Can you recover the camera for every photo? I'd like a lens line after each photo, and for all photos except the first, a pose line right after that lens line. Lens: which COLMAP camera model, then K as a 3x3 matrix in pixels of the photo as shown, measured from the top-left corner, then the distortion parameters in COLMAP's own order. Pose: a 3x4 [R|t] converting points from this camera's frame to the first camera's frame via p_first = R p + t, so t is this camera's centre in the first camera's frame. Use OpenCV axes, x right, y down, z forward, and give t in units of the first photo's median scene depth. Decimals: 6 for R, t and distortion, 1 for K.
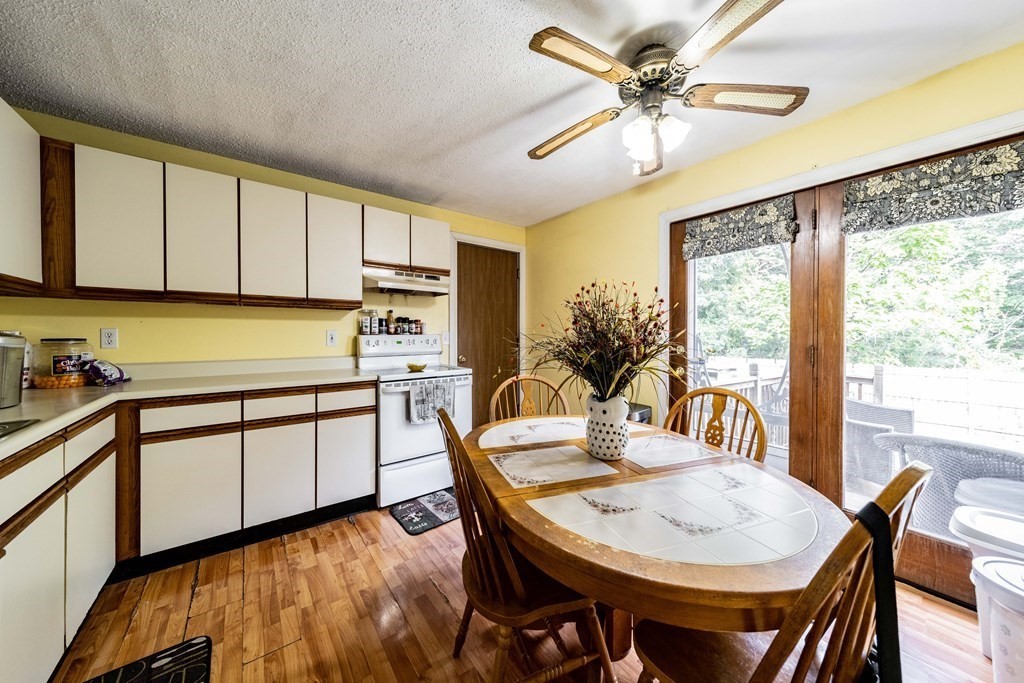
lens RADIAL K [[349.3, 0, 514.3], [0, 349.3, 337.8], [0, 0, 1]] dist [0.005814, 0.000031]
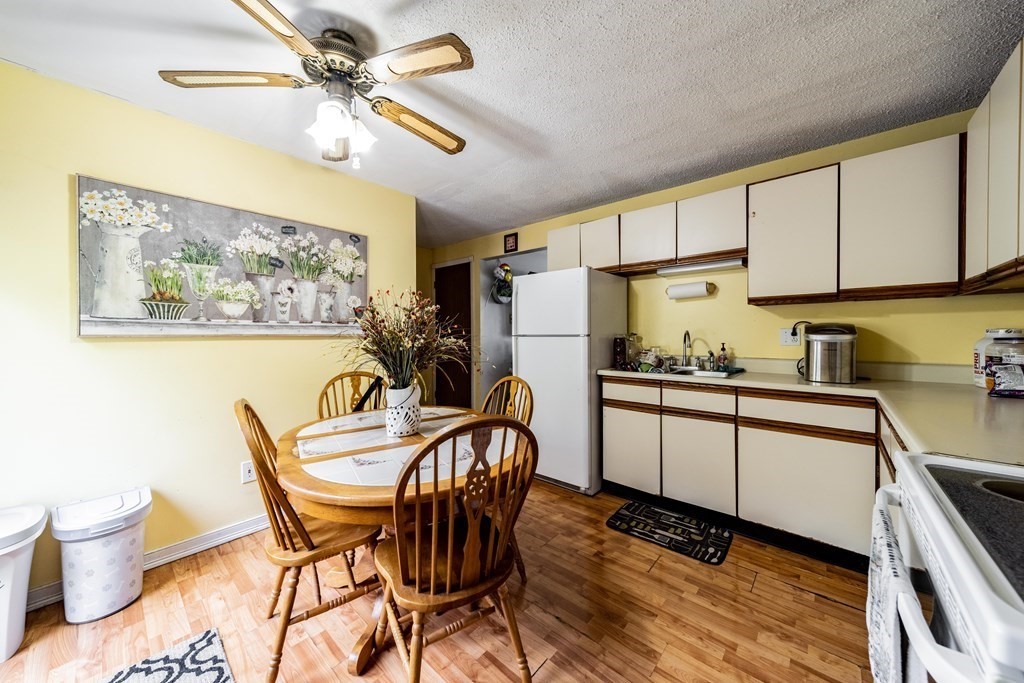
lens RADIAL K [[358.6, 0, 509.8], [0, 358.6, 336.4], [0, 0, 1]] dist [-0.000449, -0.000064]
pose [[-0.980789, 0.008935, -0.194866, 0.074573], [0.004843, 0.999758, 0.021466, -0.018706], [0.195011, 0.020110, -0.980595, 1.216923]]
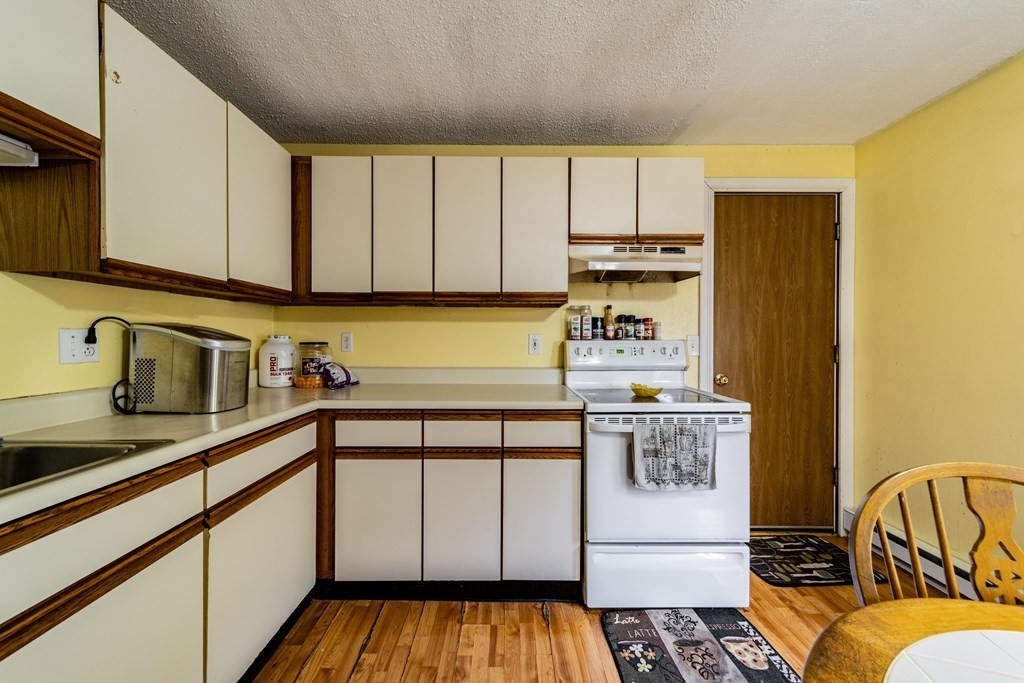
lens RADIAL K [[349.3, 0, 514.3], [0, 349.3, 337.8], [0, 0, 1]] dist [0.005814, 0.000031]
pose [[0.802156, 0.001817, -0.597111, -0.099343], [-0.010482, 0.999884, -0.011039, -0.004312], [0.597022, 0.015114, 0.802083, 0.373970]]
